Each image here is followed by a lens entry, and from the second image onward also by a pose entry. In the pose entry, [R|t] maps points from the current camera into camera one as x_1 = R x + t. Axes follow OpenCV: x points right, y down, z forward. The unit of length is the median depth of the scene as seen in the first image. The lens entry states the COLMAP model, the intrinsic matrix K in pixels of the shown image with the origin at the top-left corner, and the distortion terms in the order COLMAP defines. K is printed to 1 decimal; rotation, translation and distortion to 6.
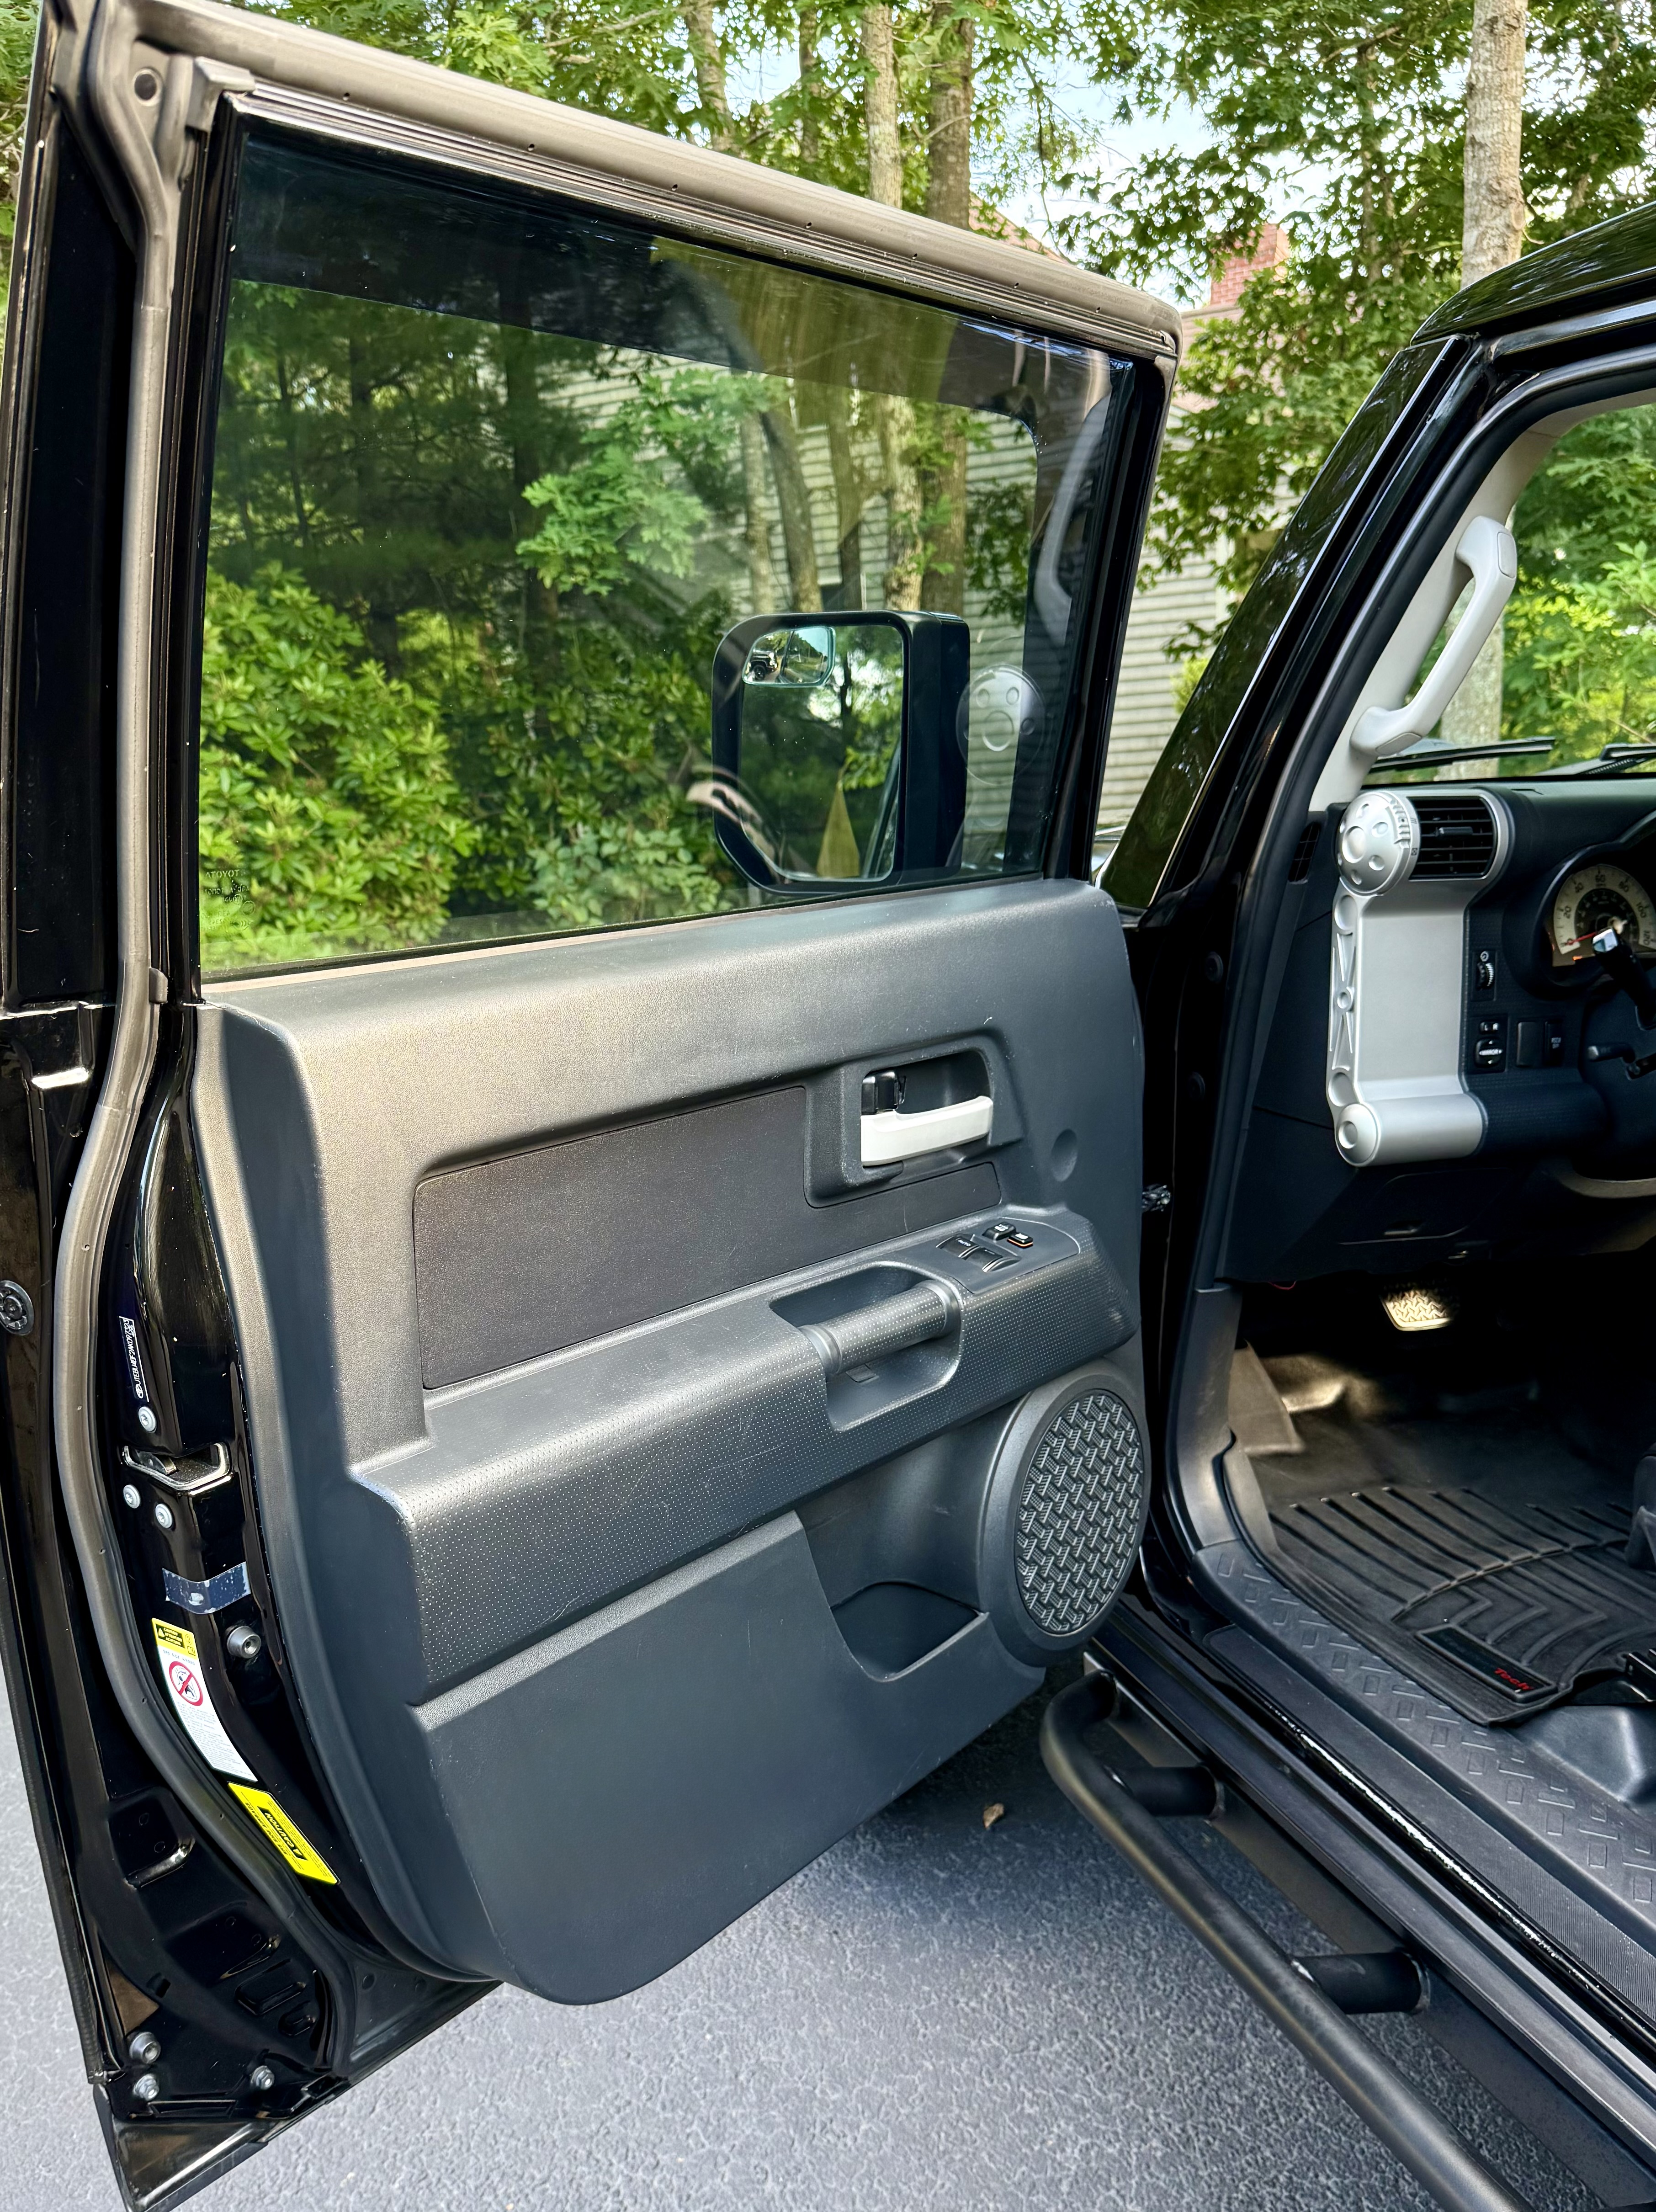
lens RADIAL K [[1907.0, 0, 648.3], [0, 1907.0, 1263.2], [0, 0, 1]] dist [-0.001906, -0.008219]
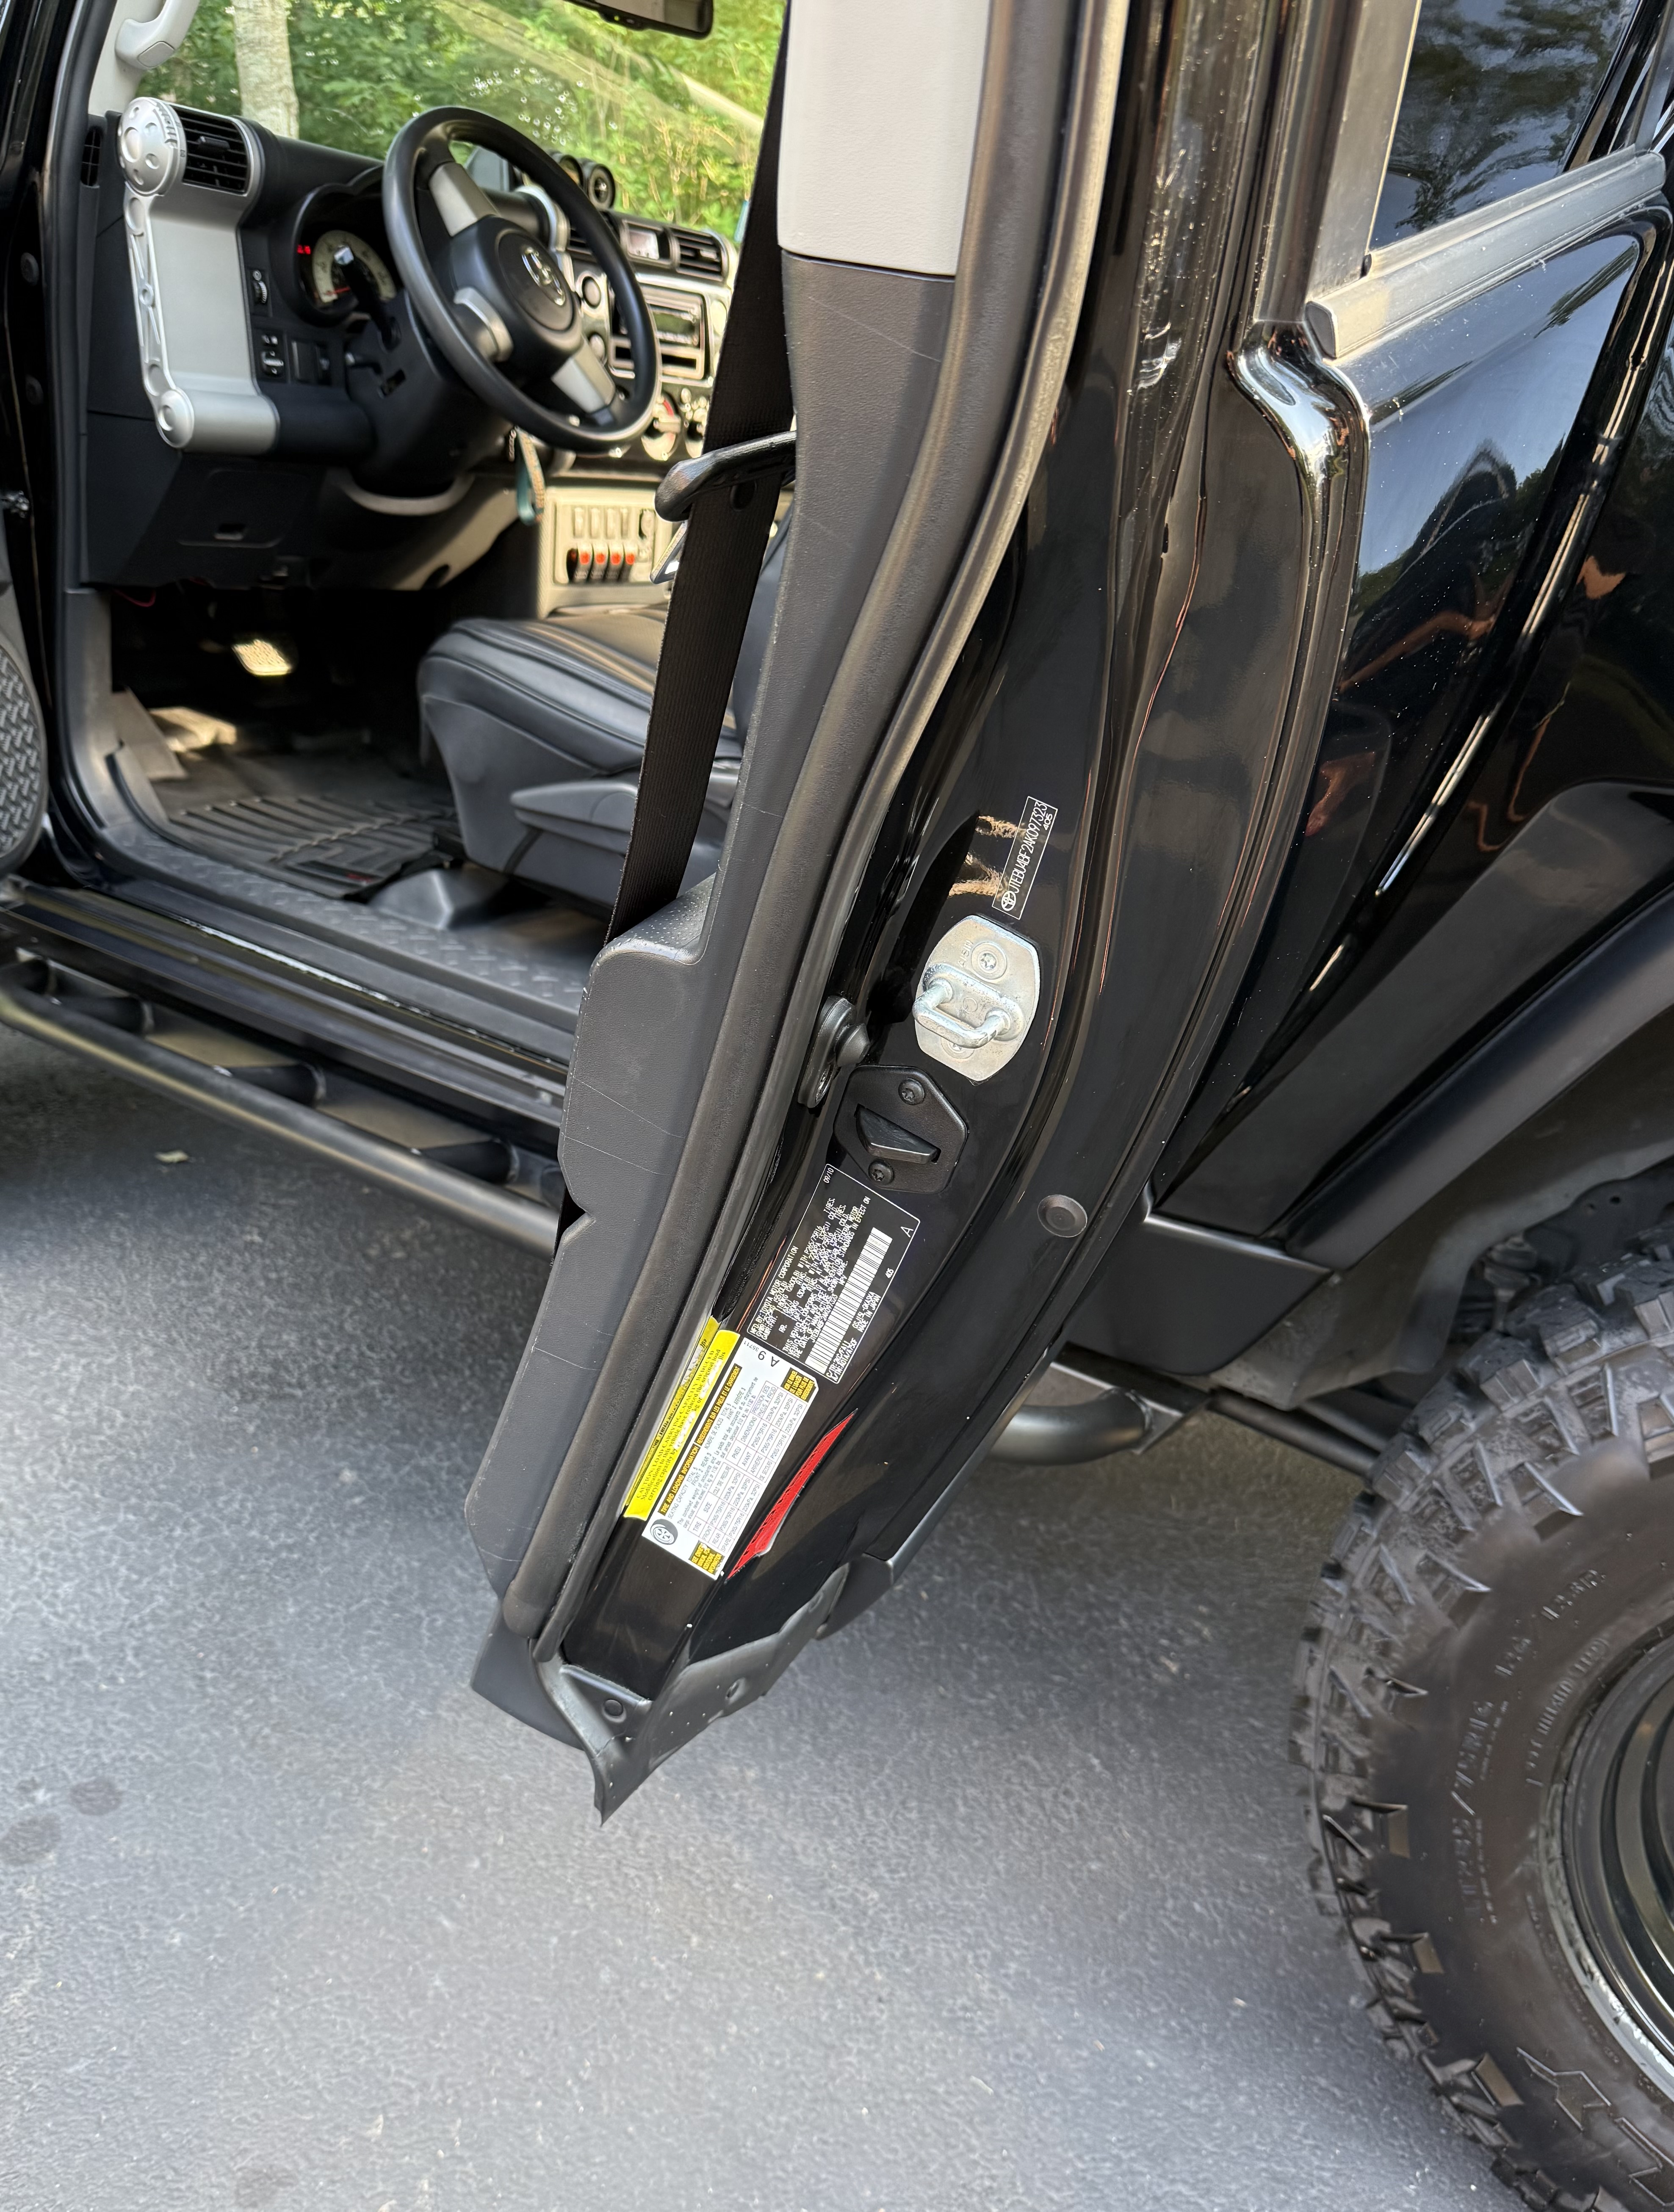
lens RADIAL K [[1821.1, 0, 825.1], [0, 1821.1, 1231.4], [0, 0, 1]] dist [0.007102, -0.002580]
pose [[0.796727, -0.173463, 0.578909, -0.054743], [0.089204, 0.981184, 0.171233, 0.267750], [-0.597719, -0.084785, 0.797210, -0.201356]]
